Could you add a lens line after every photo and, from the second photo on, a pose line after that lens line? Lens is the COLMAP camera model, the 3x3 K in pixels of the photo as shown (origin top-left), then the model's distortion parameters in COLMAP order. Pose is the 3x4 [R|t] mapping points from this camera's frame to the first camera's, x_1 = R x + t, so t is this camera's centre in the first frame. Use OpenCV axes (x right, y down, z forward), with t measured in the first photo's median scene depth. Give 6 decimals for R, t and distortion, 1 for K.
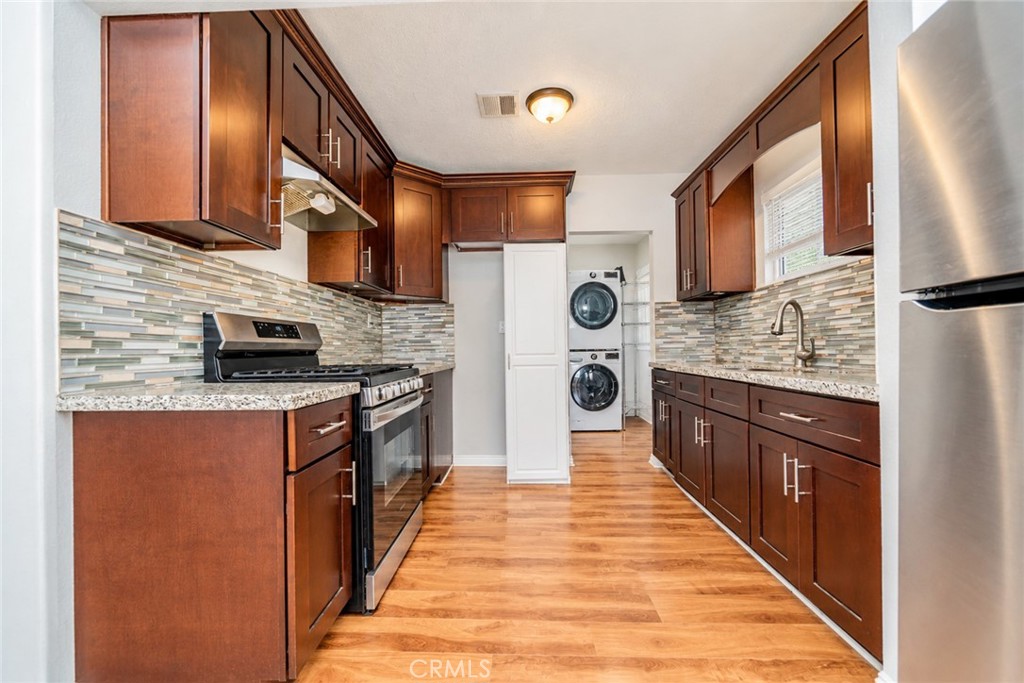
lens RADIAL K [[393.2, 0, 512.9], [0, 393.2, 346.2], [0, 0, 1]] dist [-0.001911, -0.000194]
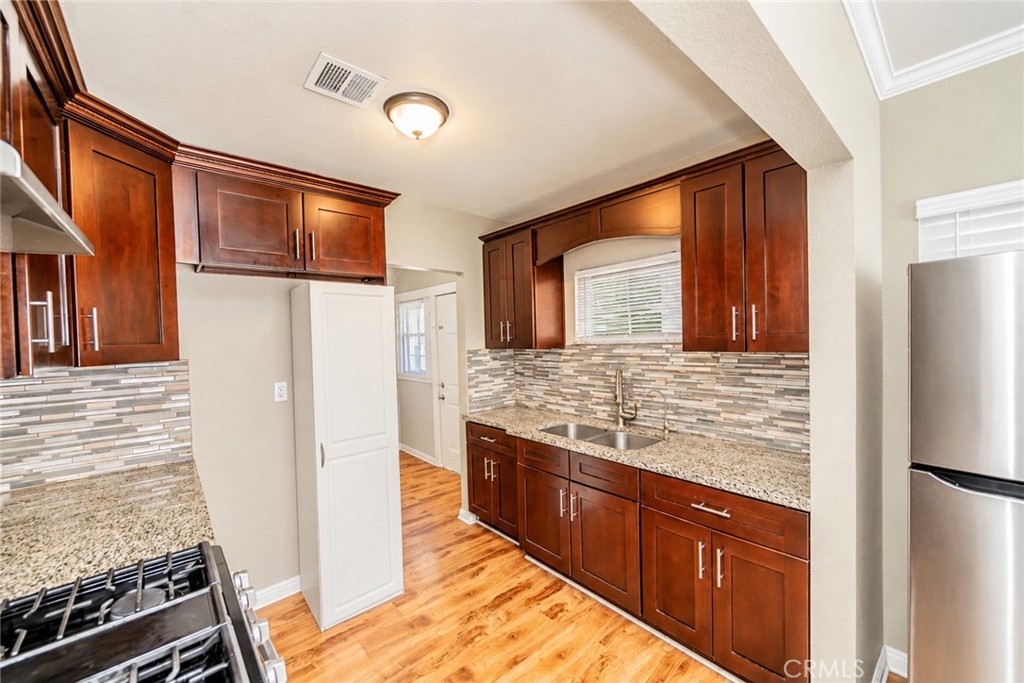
lens RADIAL K [[393.2, 0, 512.9], [0, 393.2, 346.2], [0, 0, 1]] dist [-0.001911, -0.000194]
pose [[0.733858, -0.017697, 0.679072, -0.246440], [0.010581, 0.999837, 0.014621, -0.168755], [-0.679220, -0.003545, 0.733926, 0.300276]]
